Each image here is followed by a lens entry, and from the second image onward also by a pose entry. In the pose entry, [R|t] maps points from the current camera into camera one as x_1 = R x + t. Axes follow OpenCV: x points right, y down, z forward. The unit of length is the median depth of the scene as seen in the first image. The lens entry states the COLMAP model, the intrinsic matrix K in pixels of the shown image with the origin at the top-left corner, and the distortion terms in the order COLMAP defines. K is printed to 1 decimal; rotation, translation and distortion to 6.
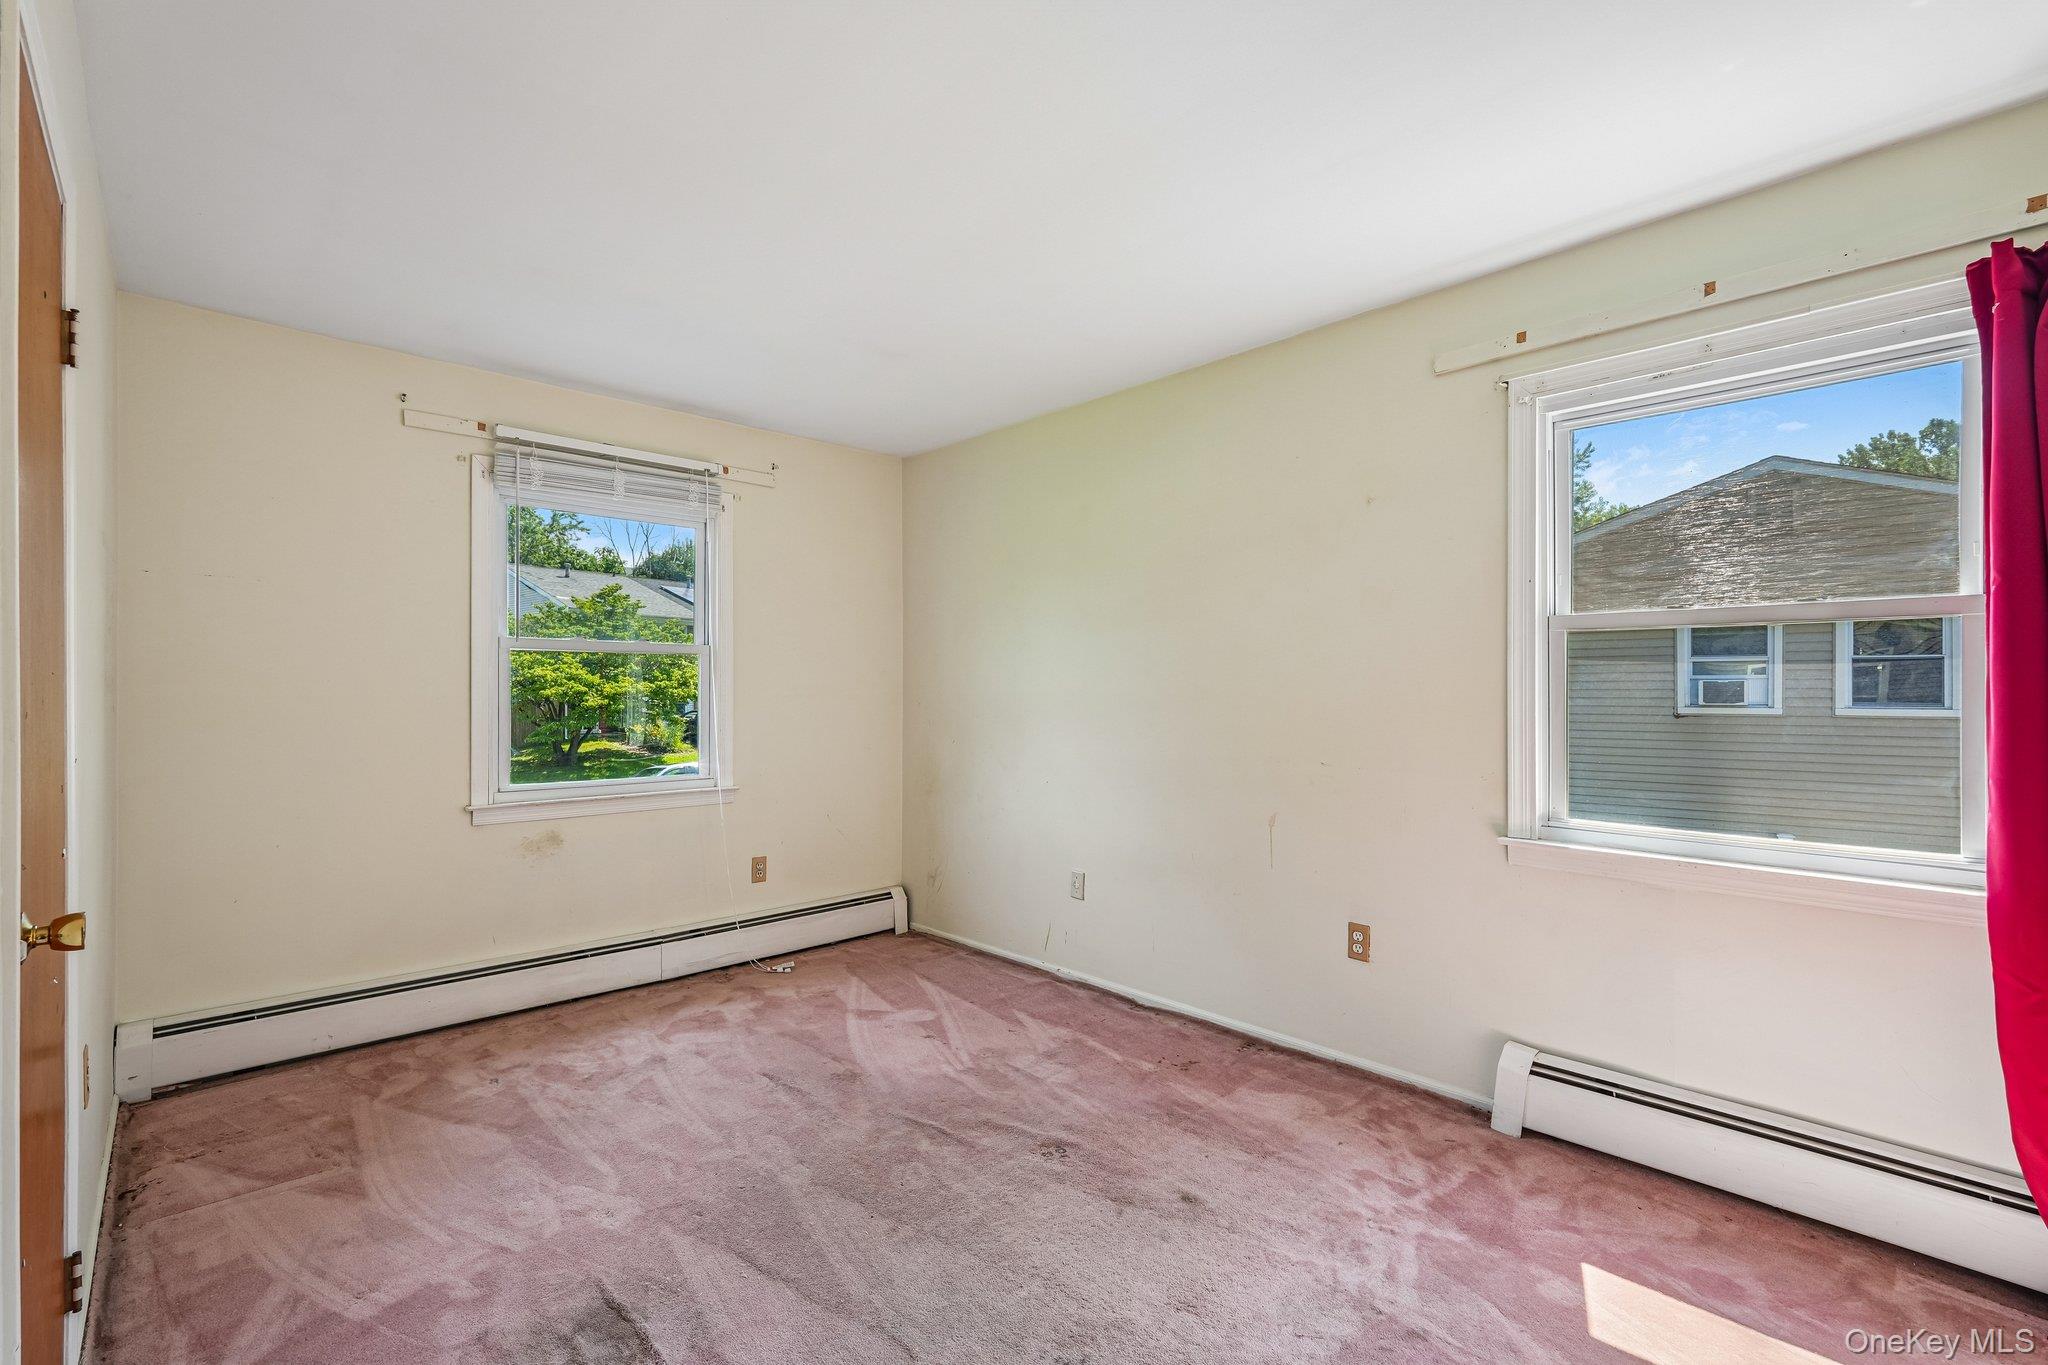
lens RADIAL K [[910.1, 0, 1022.3], [0, 910.1, 687.5], [0, 0, 1]] dist [-0.011140, 0.004260]
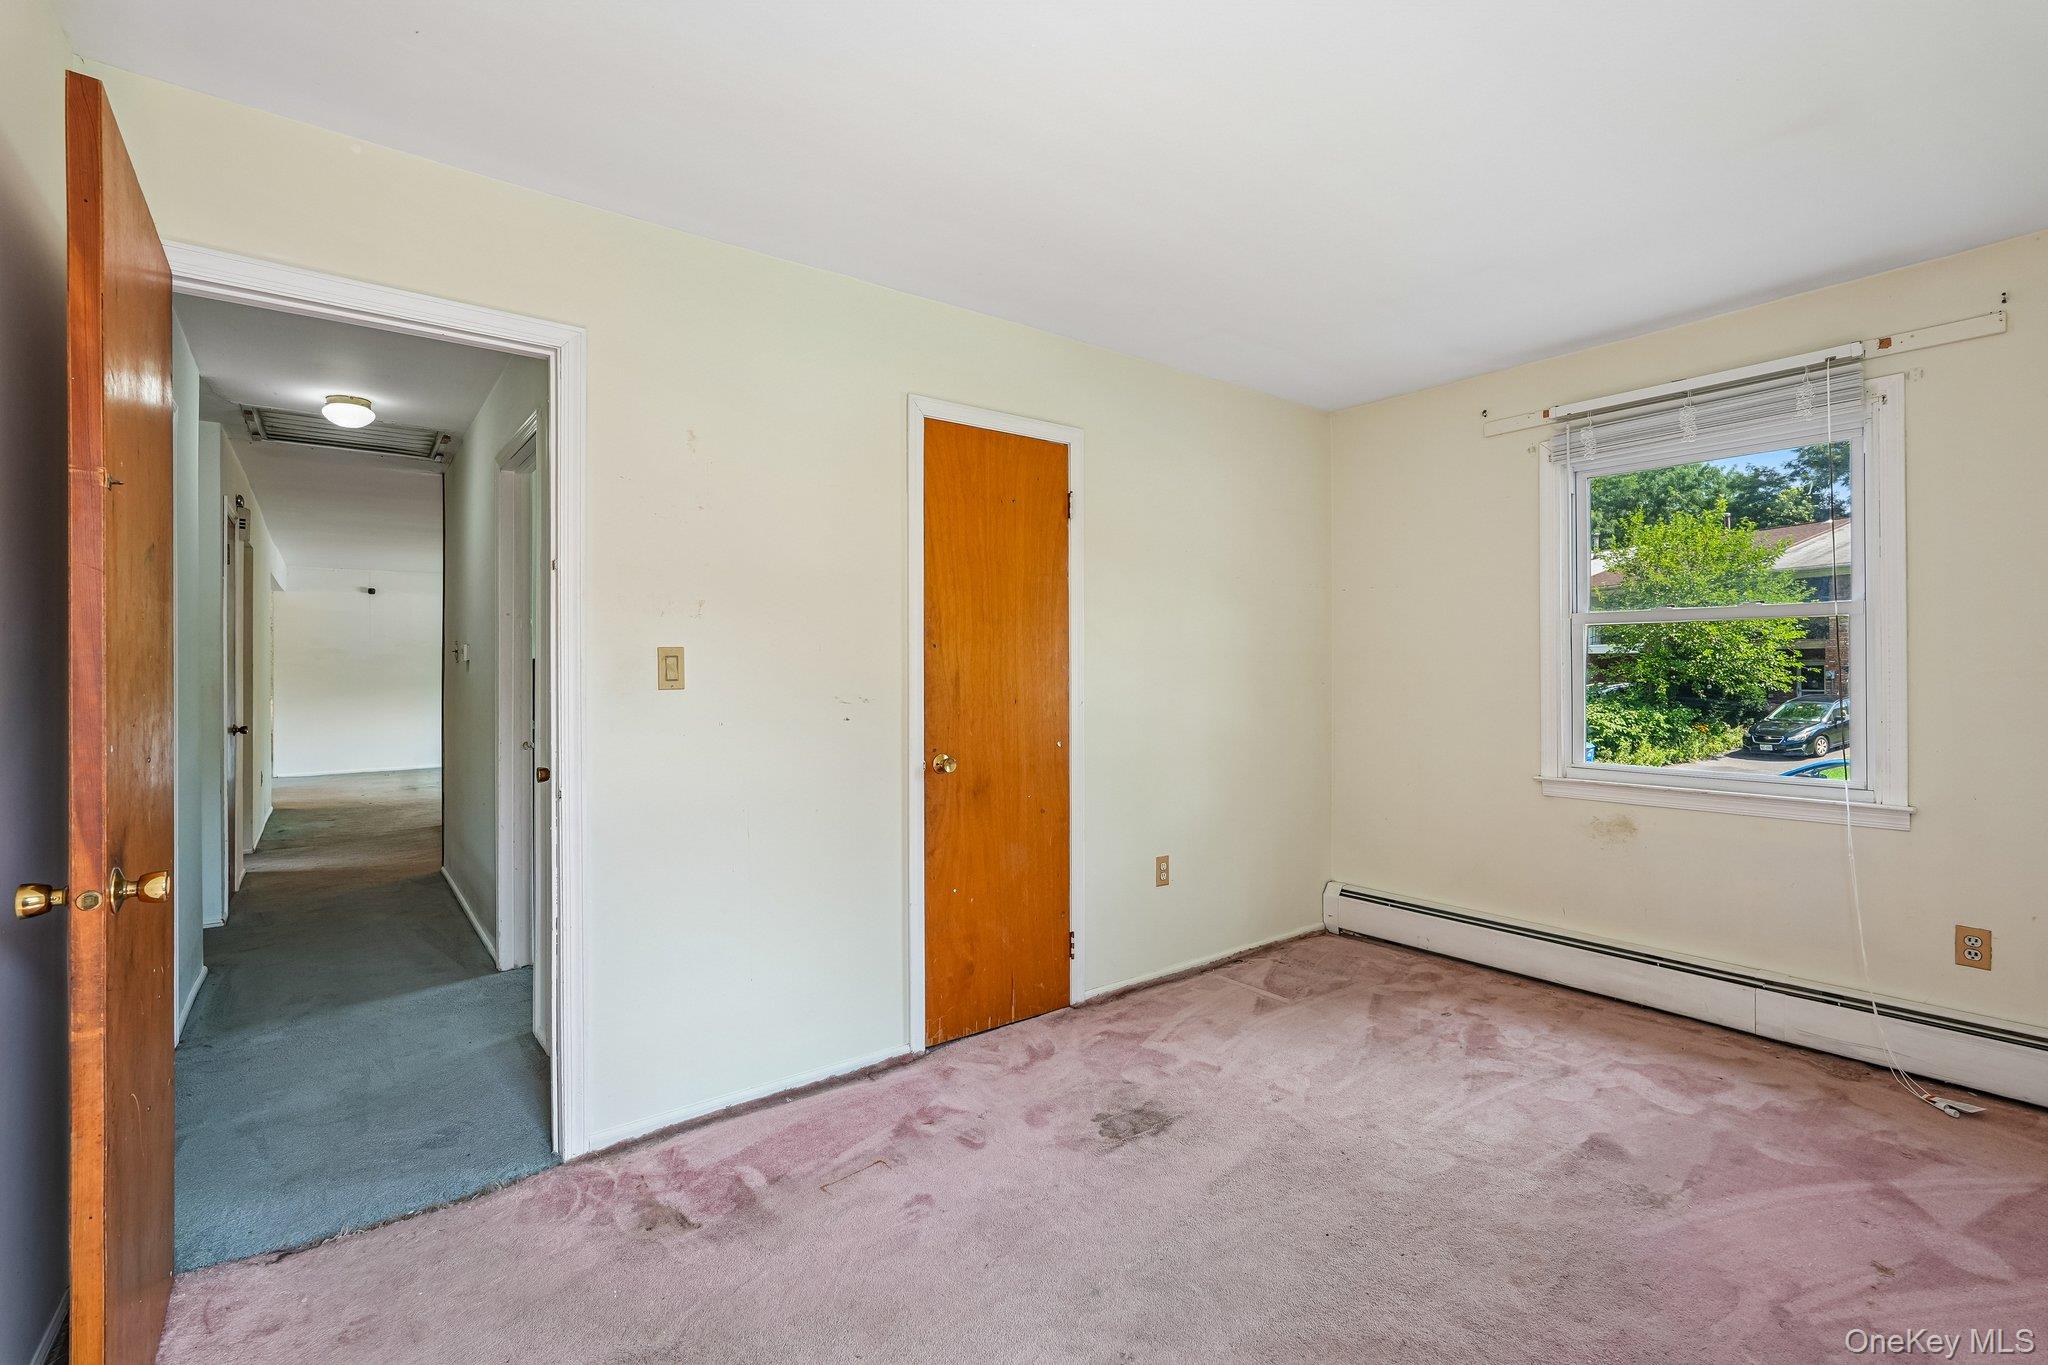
lens RADIAL K [[910.1, 0, 1018.8], [0, 910.1, 668.5], [0, 0, 1]] dist [-0.011140, 0.004260]
pose [[-0.104866, -0.001988, -0.994484, 0.509324], [0.006866, 0.999973, -0.002723, 0.004221], [0.994463, -0.007113, -0.104850, 0.510307]]
